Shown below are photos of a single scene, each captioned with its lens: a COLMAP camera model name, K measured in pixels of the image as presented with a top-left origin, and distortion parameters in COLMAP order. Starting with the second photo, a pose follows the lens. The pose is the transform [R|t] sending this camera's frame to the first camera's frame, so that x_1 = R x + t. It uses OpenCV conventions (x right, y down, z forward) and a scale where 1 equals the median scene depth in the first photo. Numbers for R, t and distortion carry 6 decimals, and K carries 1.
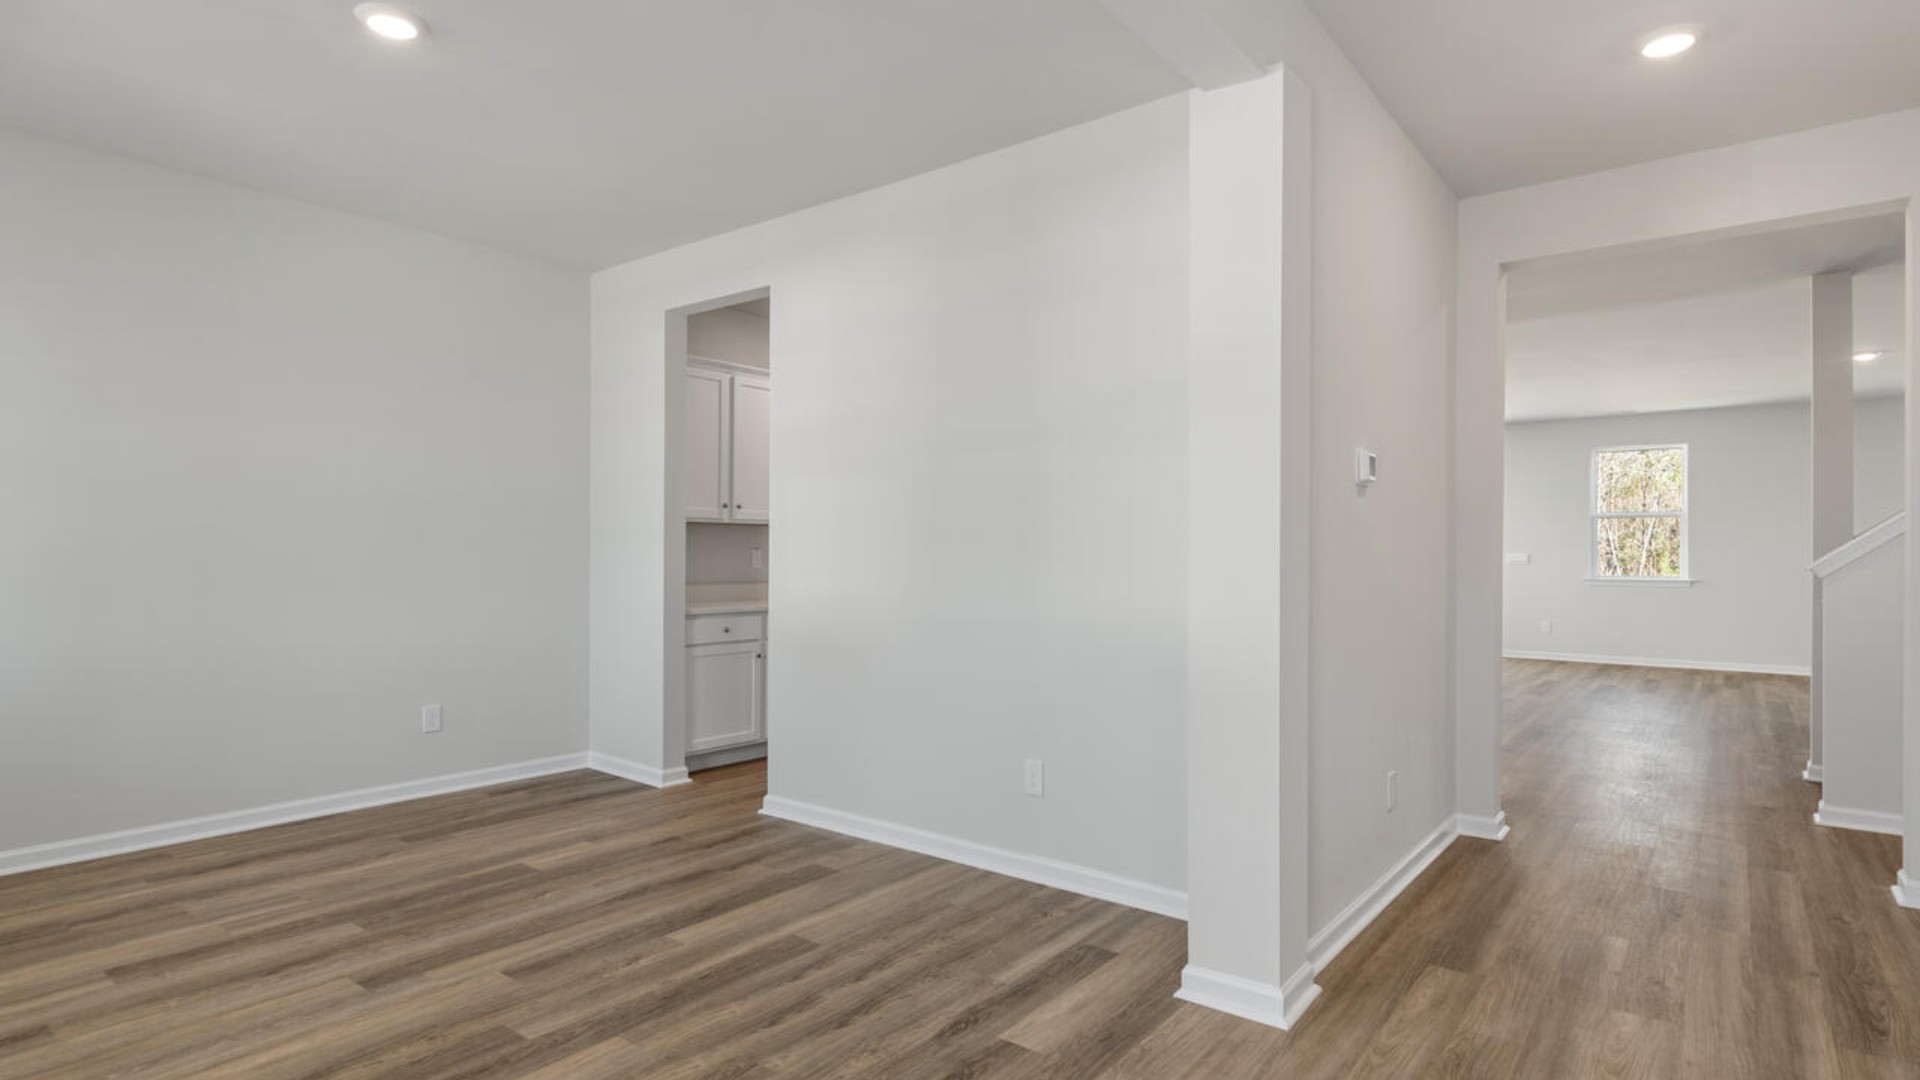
lens RADIAL K [[991.5, 0, 960.0], [0, 991.5, 540.0], [0, 0, 1]] dist [0.000530, 0.000494]
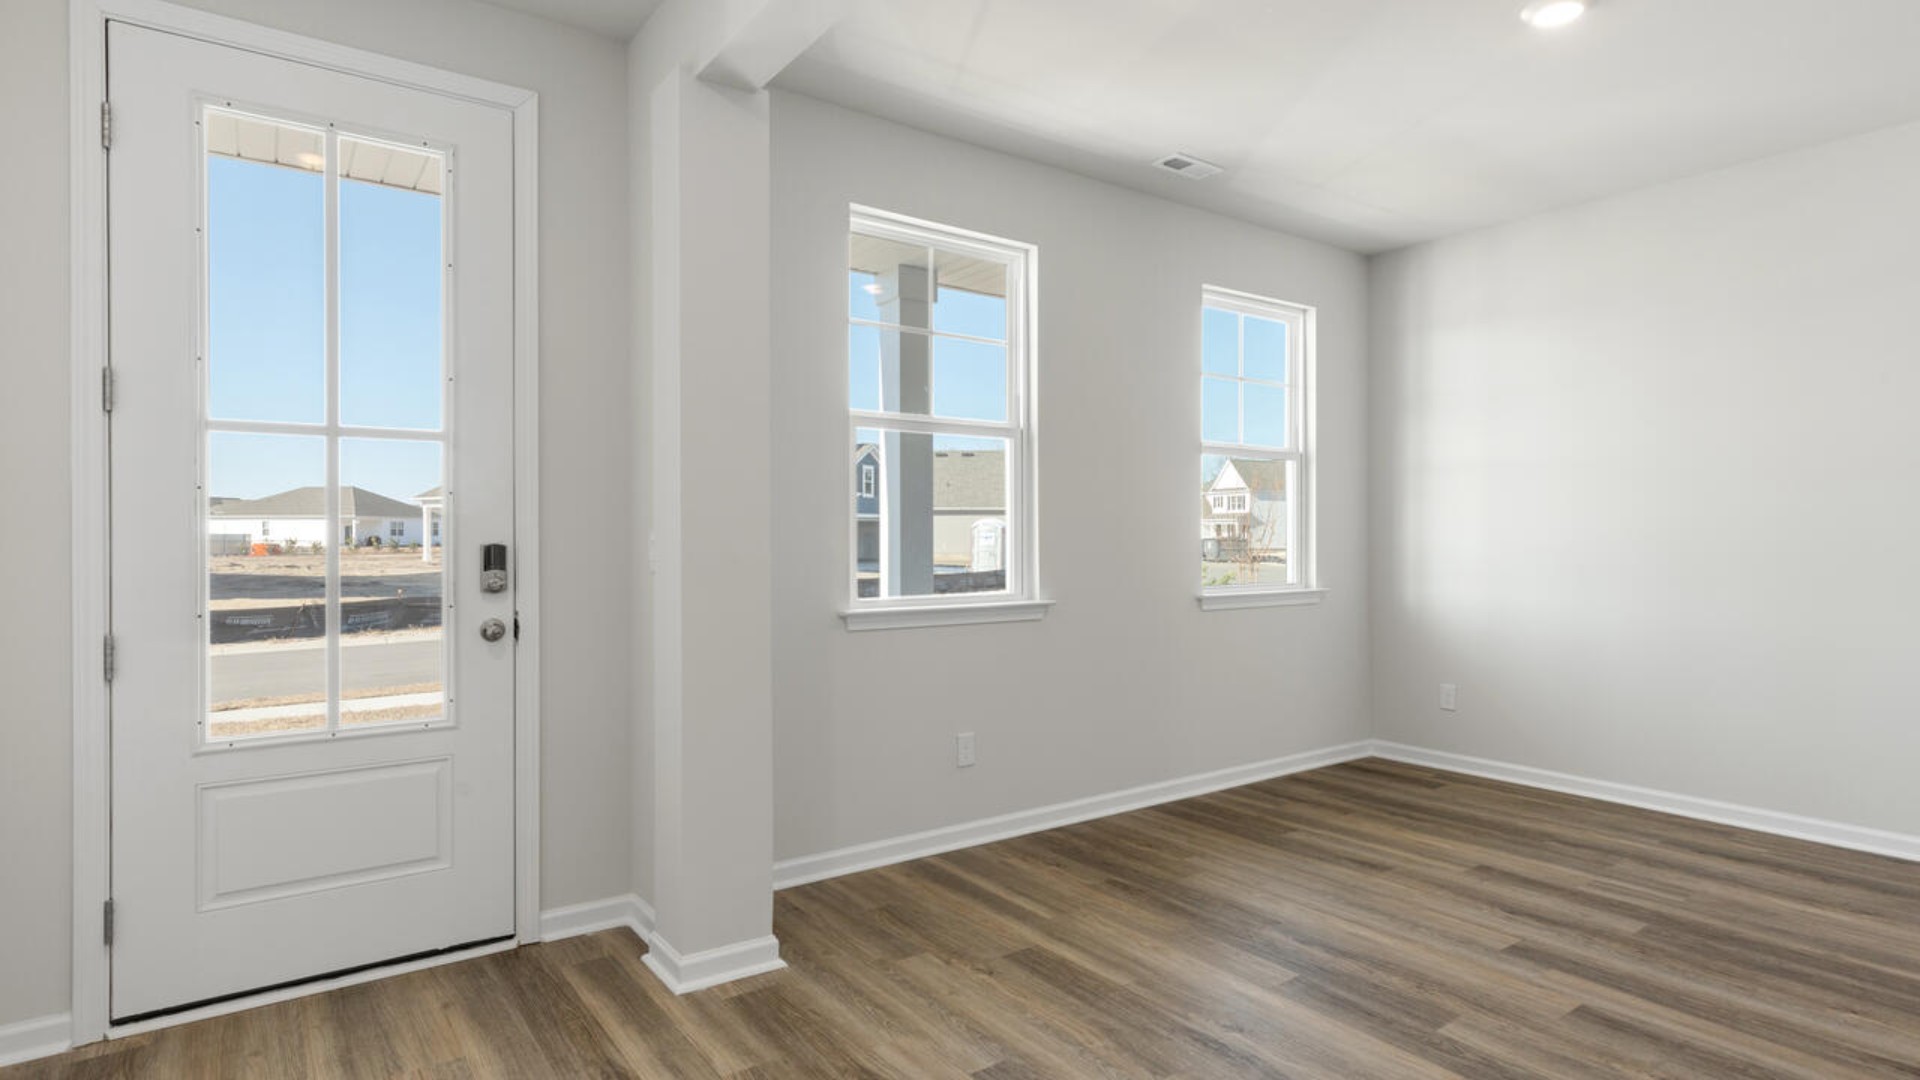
lens RADIAL K [[991.5, 0, 960.0], [0, 991.5, 540.0], [0, 0, 1]] dist [0.000530, 0.000494]
pose [[-0.272928, 0.002231, -0.962032, 0.524157], [0.008010, 0.999968, 0.000046, 0.006364], [0.962001, -0.007693, -0.272937, 0.656894]]
